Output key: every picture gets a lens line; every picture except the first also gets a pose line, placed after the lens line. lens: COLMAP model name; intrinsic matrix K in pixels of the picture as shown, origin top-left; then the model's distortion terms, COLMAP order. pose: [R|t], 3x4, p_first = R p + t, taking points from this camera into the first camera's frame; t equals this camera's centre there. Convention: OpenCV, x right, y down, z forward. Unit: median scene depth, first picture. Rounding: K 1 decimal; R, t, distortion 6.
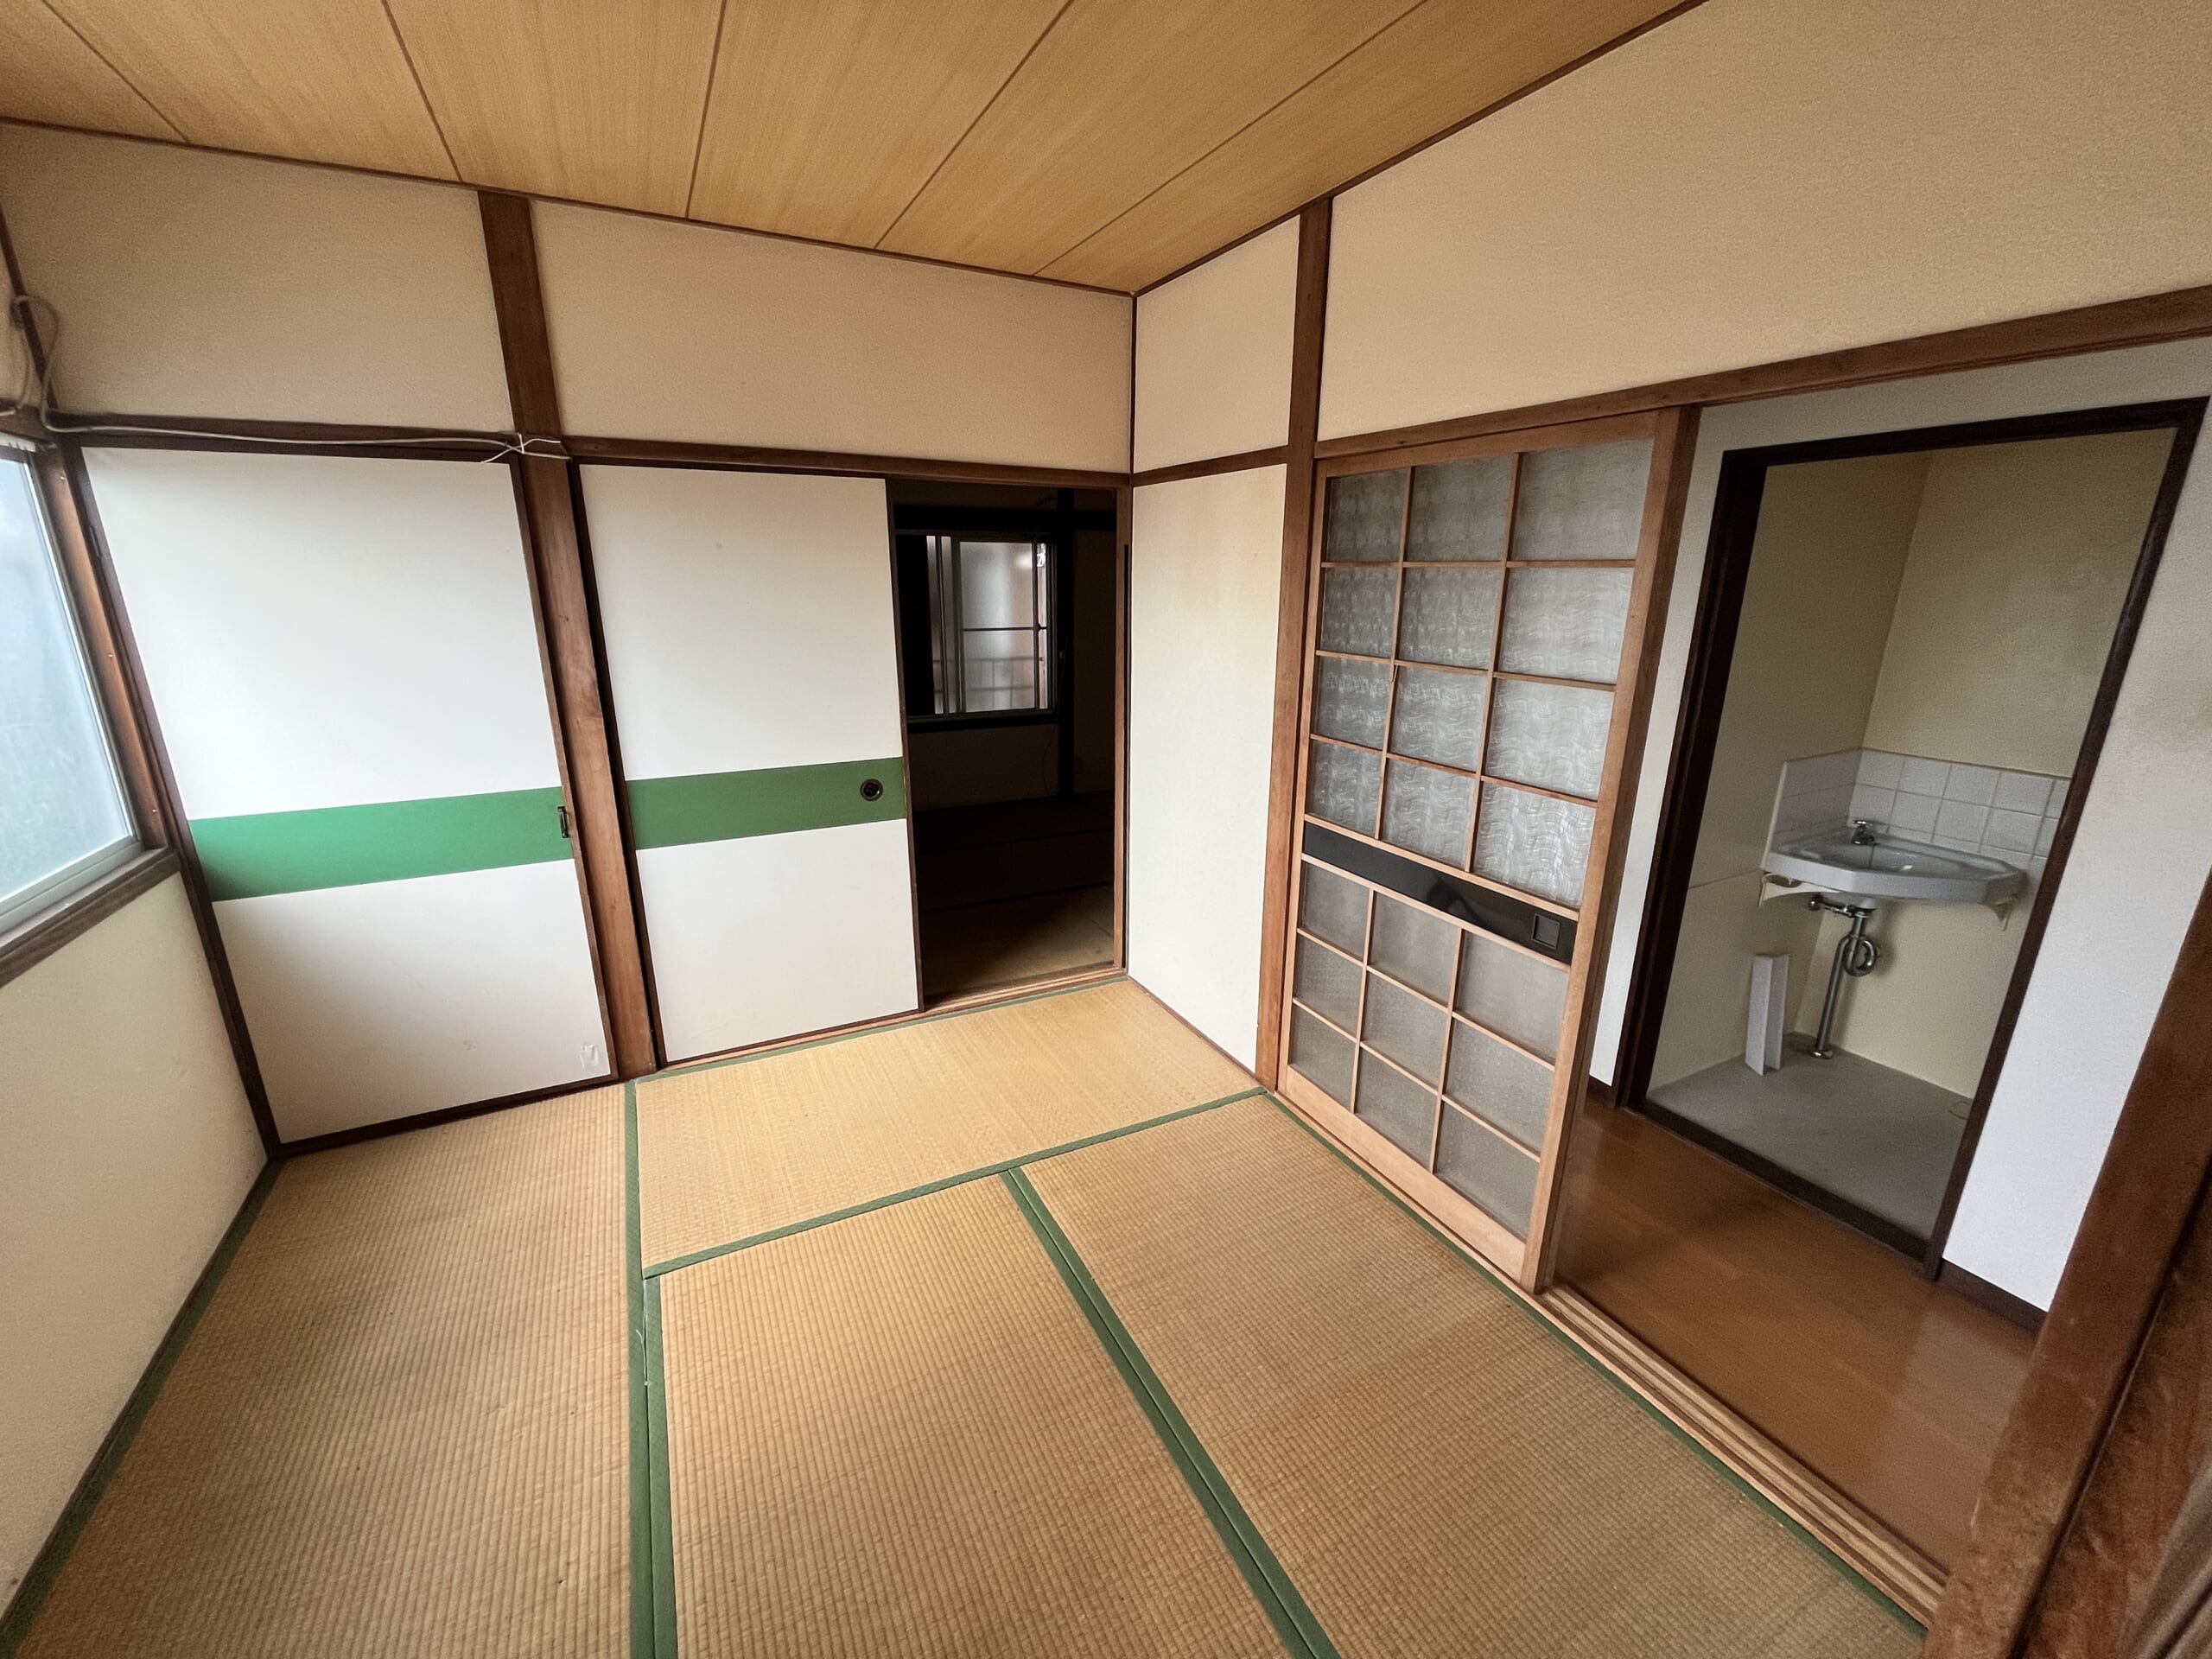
lens RADIAL K [[896.7, 0, 1106.0], [0, 896.7, 829.5], [0, 0, 1]] dist [-0.002343, -0.000316]
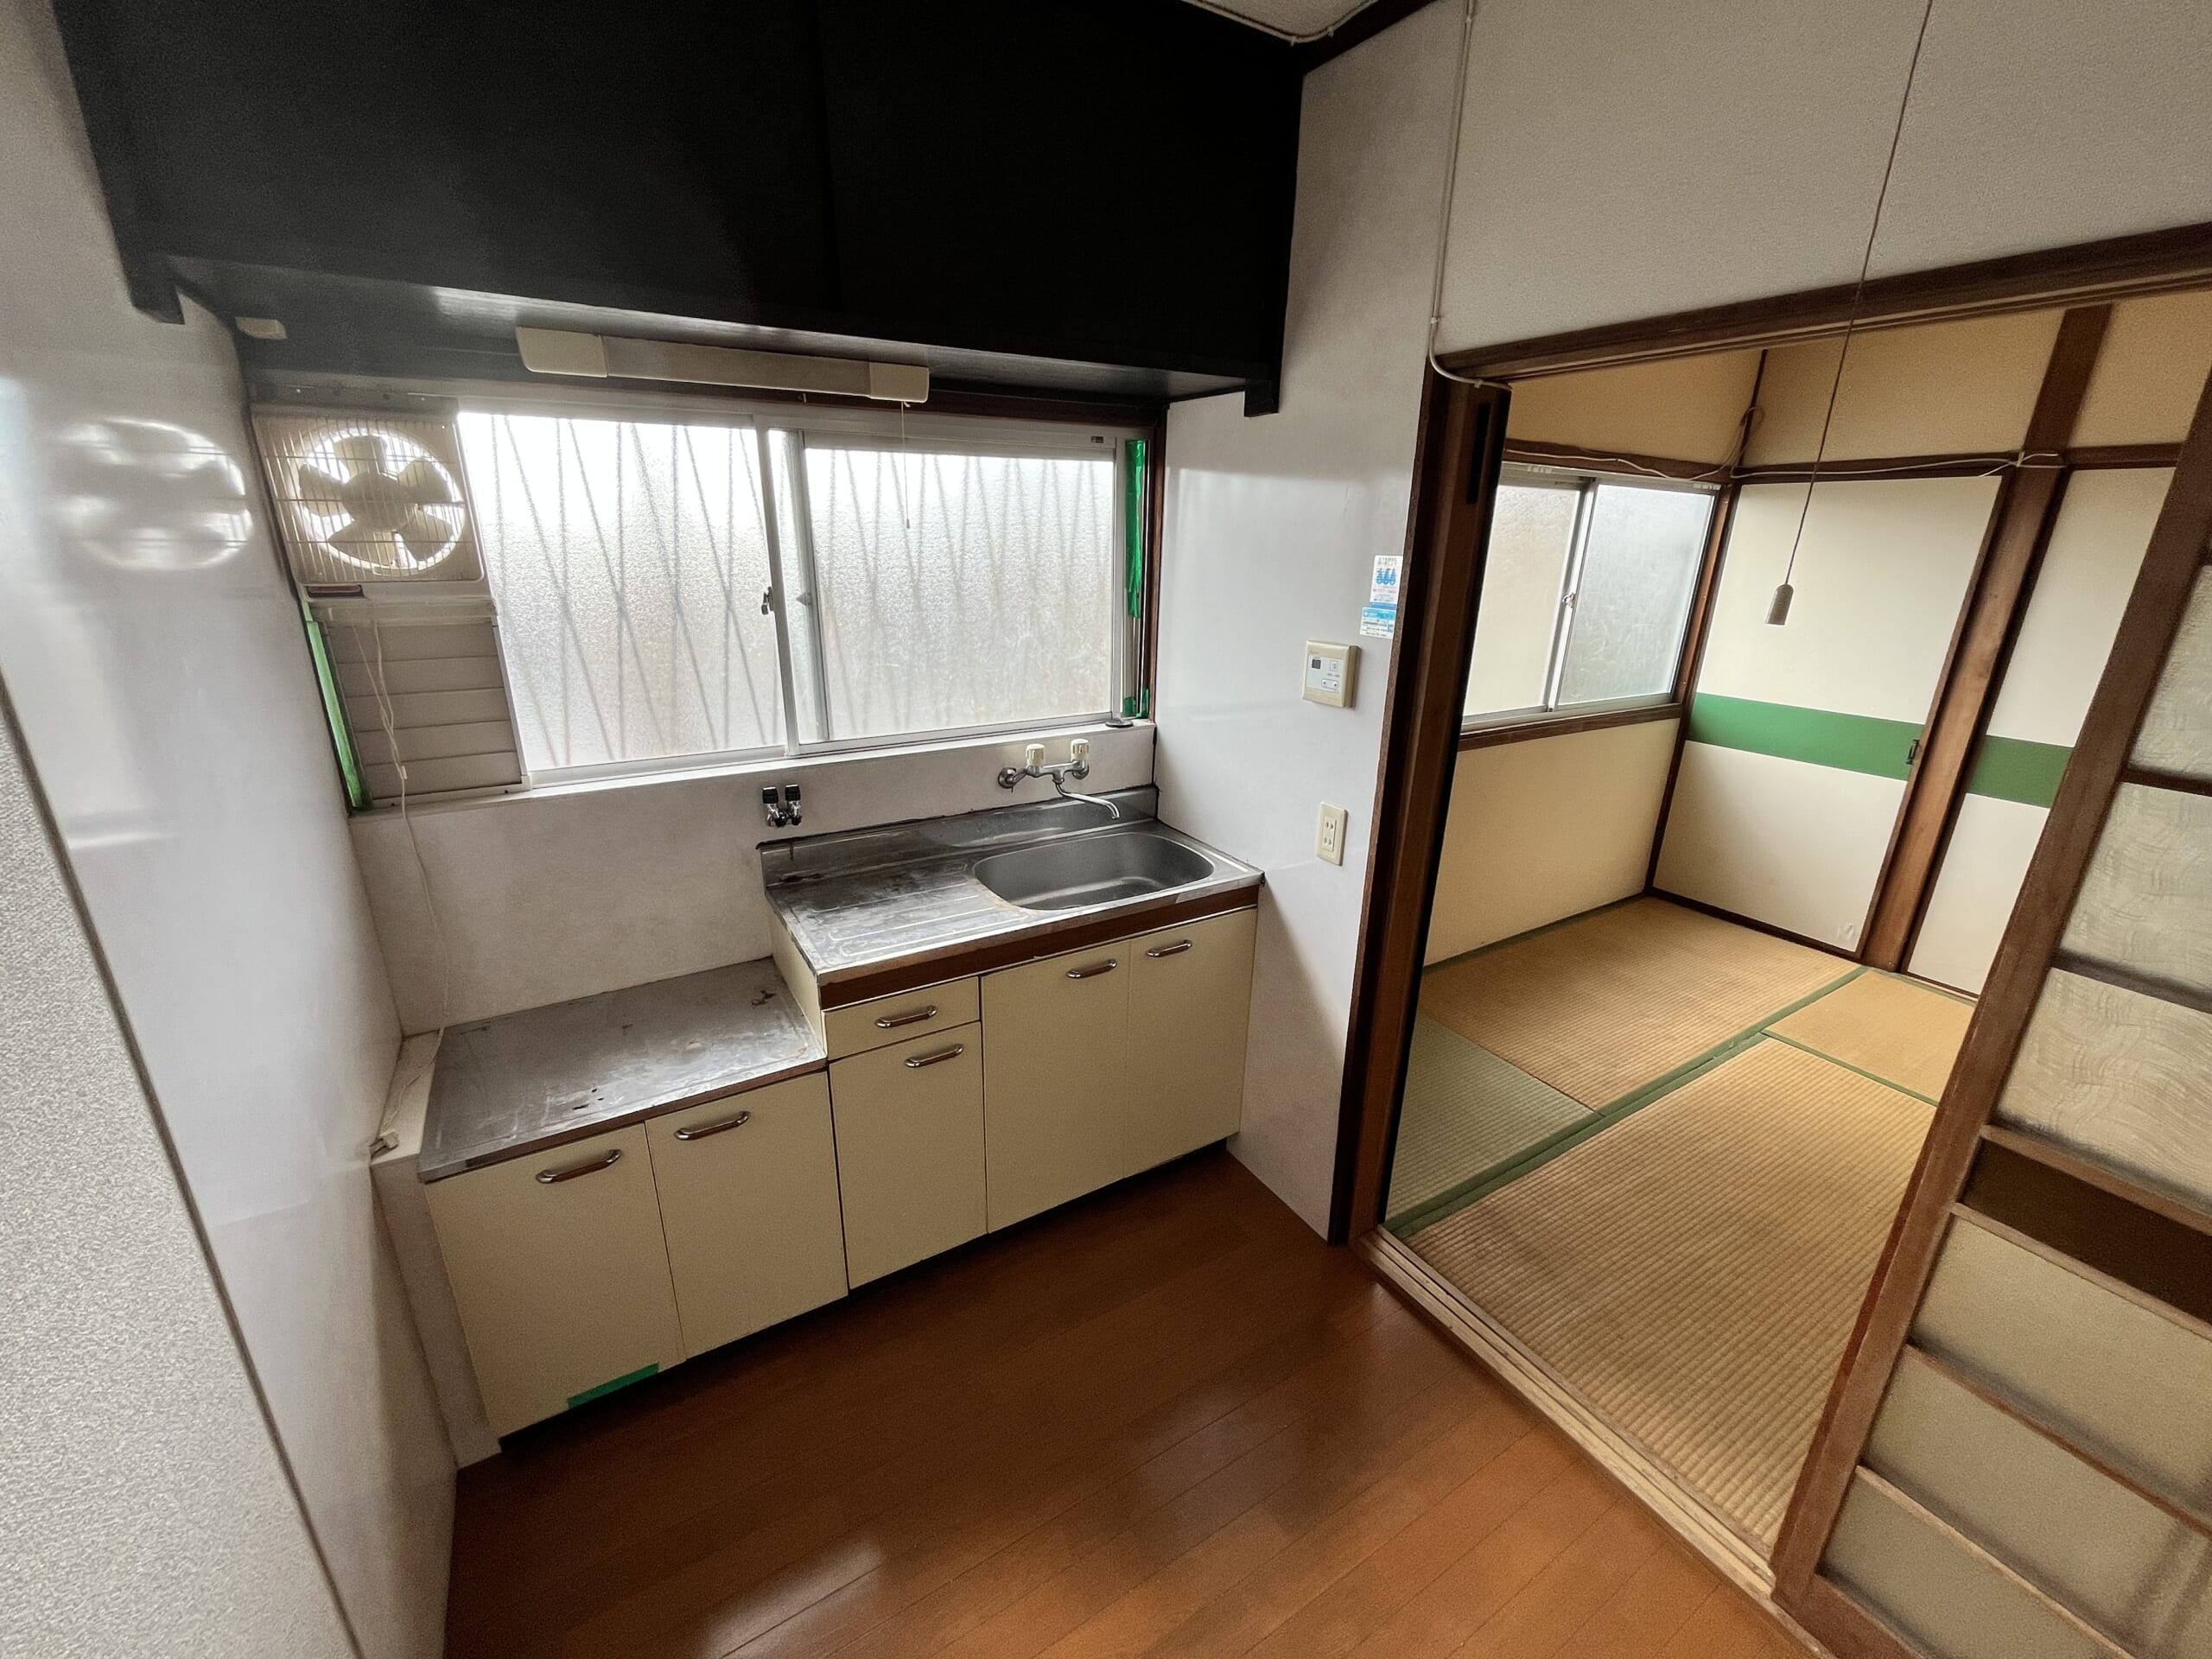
lens RADIAL K [[896.7, 0, 1106.0], [0, 896.7, 829.5], [0, 0, 1]] dist [-0.002343, -0.000316]
pose [[0.078001, 0.312995, -0.946546, 0.629809], [-0.291714, 0.915051, 0.278541, 0.083295], [0.953320, 0.254394, 0.162680, -0.329841]]
